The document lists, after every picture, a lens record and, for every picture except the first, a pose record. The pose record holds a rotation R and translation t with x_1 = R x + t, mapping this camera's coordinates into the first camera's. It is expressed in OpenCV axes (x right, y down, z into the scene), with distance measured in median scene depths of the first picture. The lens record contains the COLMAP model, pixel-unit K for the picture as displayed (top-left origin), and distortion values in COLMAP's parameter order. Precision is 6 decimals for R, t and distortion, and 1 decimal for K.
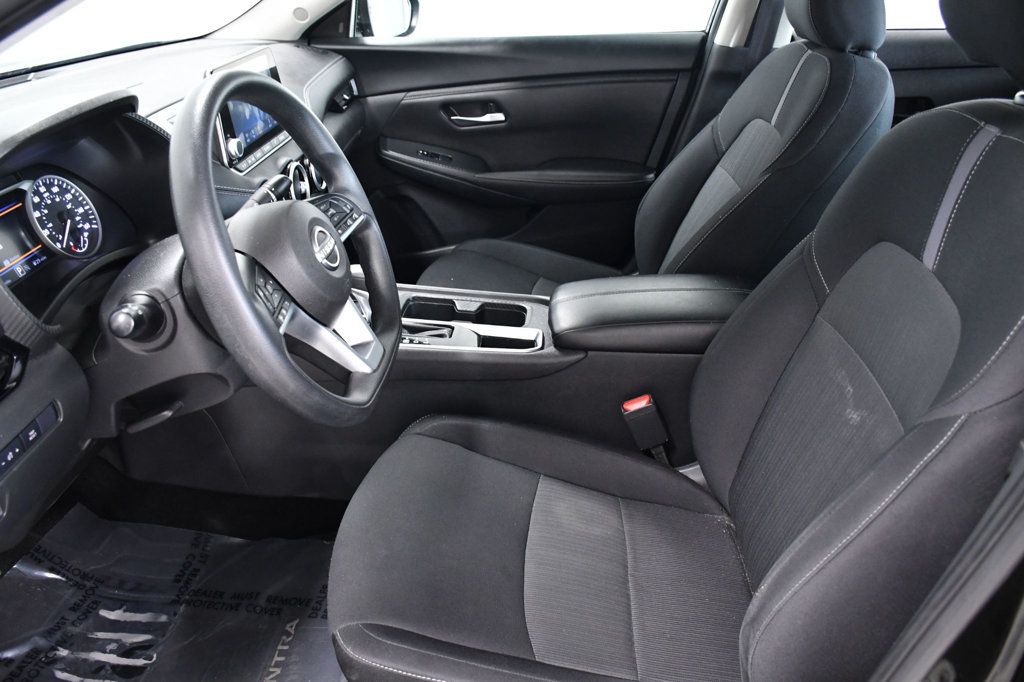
lens RADIAL K [[801.0, 0, 512.0], [0, 801.0, 341.0], [0, 0, 1]] dist [-0.140457, 0.087687]
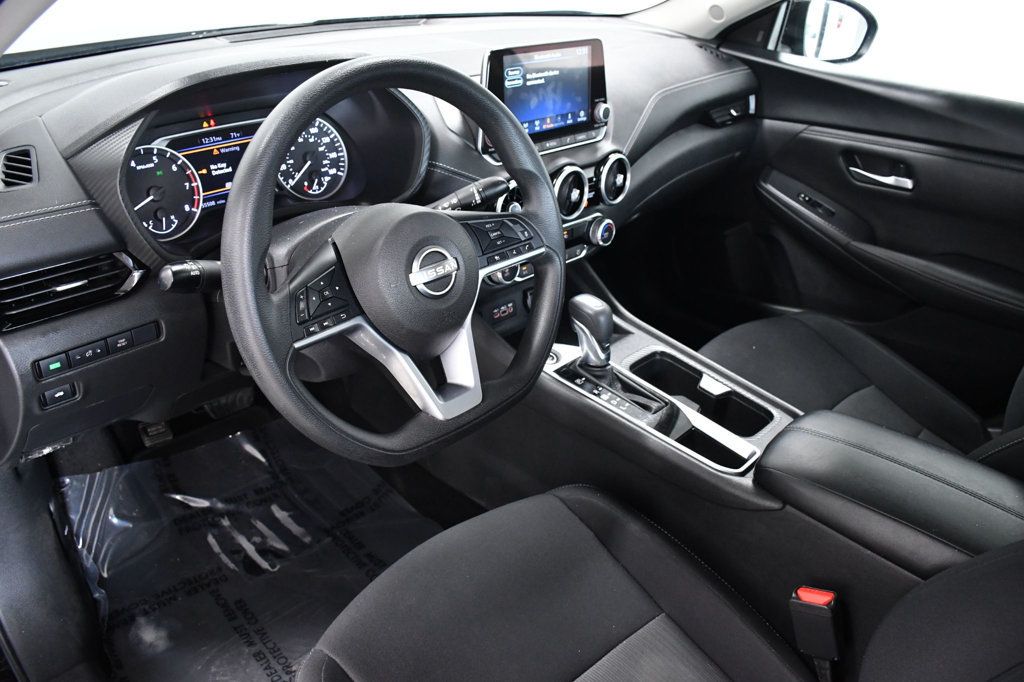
lens RADIAL K [[801.0, 0, 512.0], [0, 801.0, 341.0], [0, 0, 1]] dist [-0.140457, 0.087687]
pose [[0.770106, 0.373361, -0.517241, 0.222800], [-0.365093, 0.922866, 0.122575, -0.128287], [0.523109, 0.094445, 0.847017, 0.200701]]
